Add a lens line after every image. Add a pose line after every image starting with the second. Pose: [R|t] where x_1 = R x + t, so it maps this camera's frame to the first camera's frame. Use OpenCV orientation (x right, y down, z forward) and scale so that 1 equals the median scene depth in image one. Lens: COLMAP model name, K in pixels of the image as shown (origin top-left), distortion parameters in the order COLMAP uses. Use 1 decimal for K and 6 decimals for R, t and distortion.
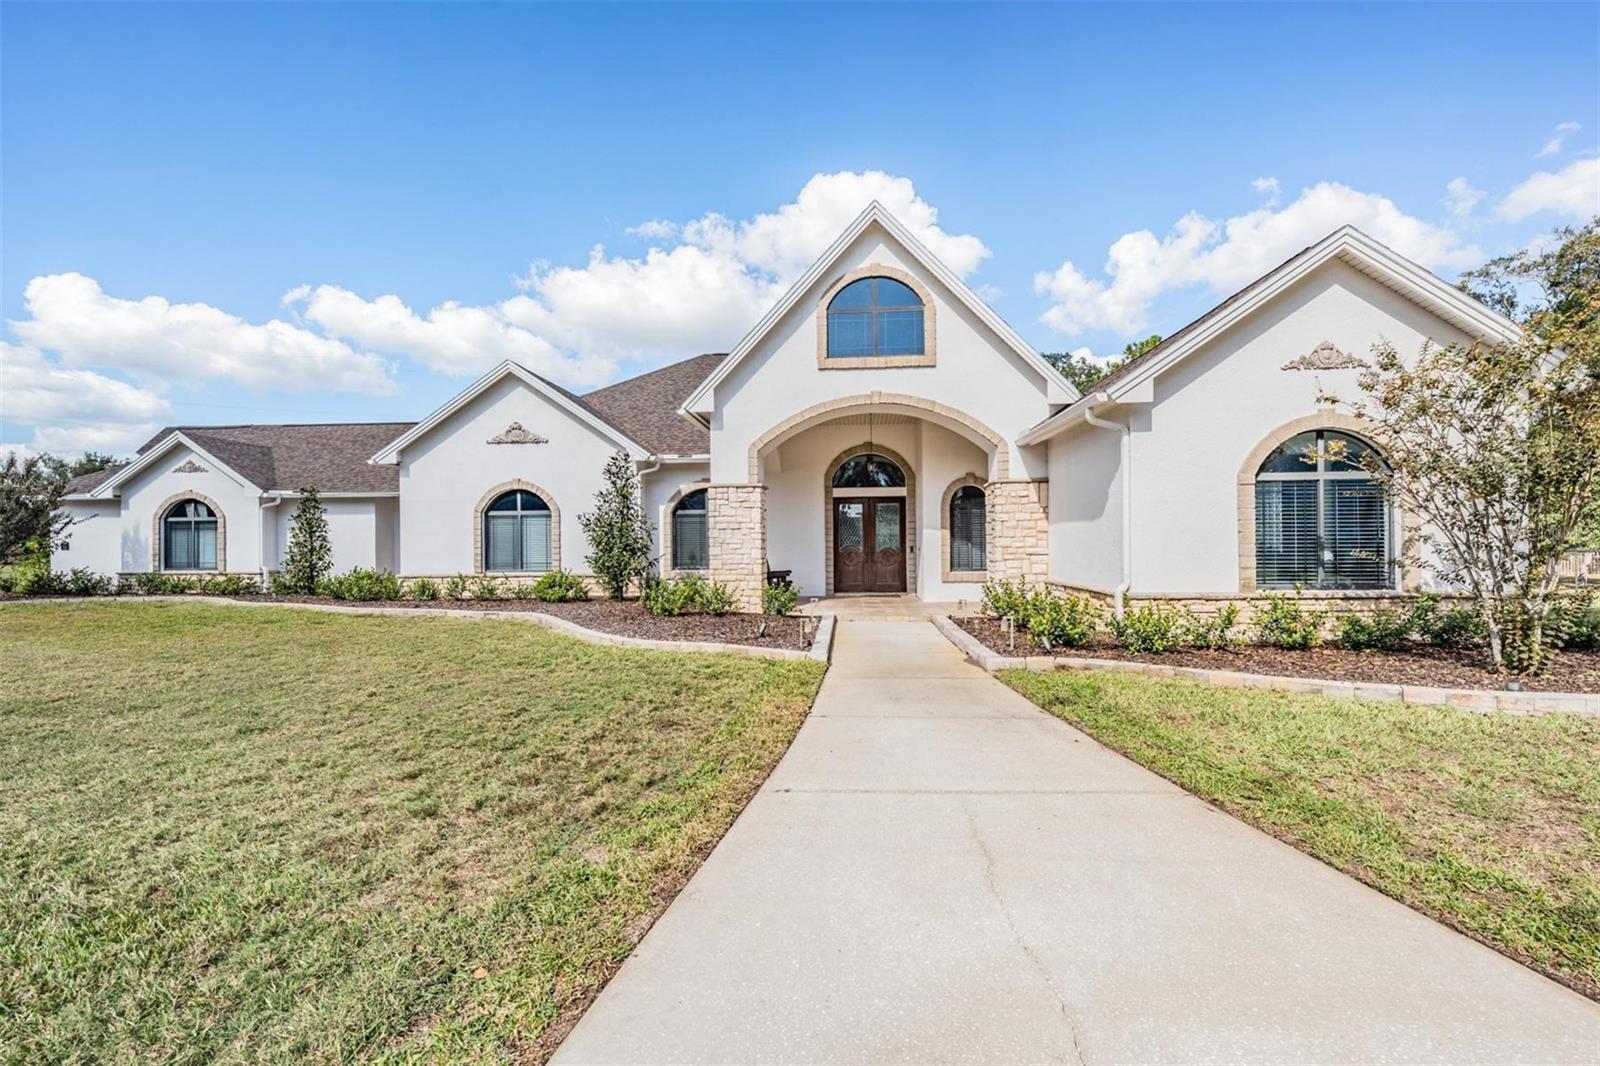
lens RADIAL K [[695.5, 0, 801.4], [0, 695.5, 540.1], [0, 0, 1]] dist [0.003736, 0.000176]
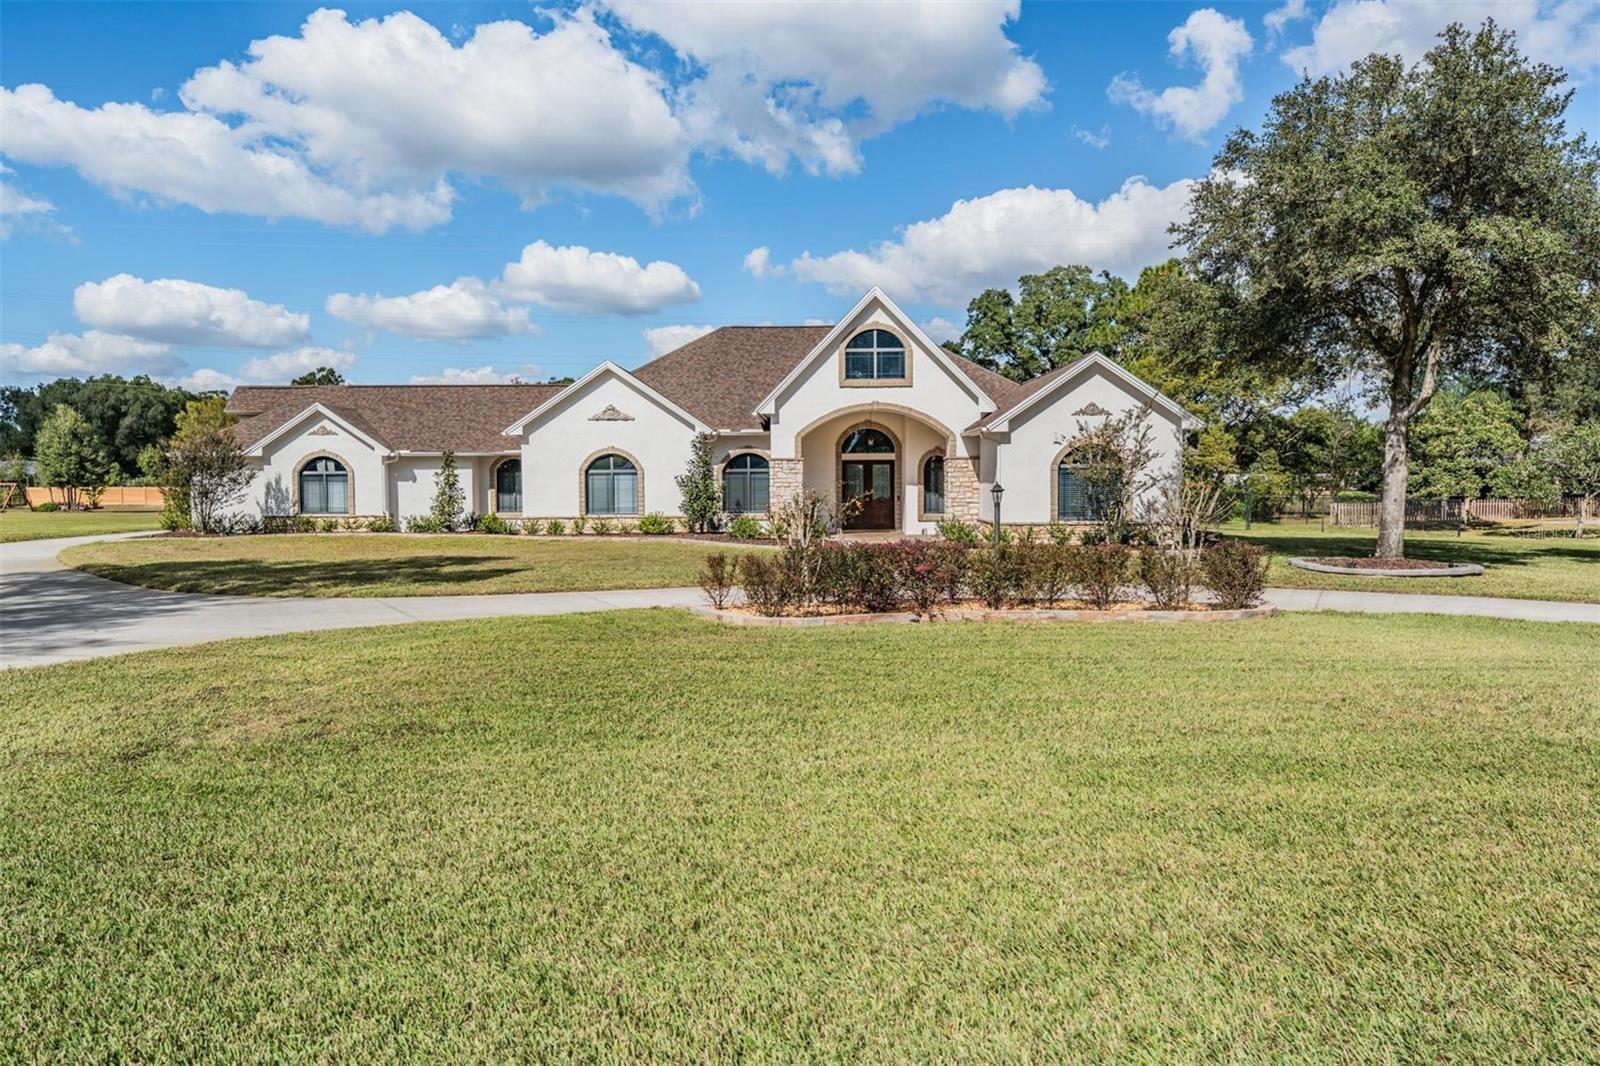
lens RADIAL K [[1061.2, 0, 799.6], [0, 1061.2, 530.7], [0, 0, 1]] dist [0.003956, 0.000536]
pose [[0.998746, -0.000811, 0.050052, -0.145063], [-0.001823, 0.998616, 0.052563, -0.033222], [-0.050026, -0.052588, 0.997362, -1.105176]]
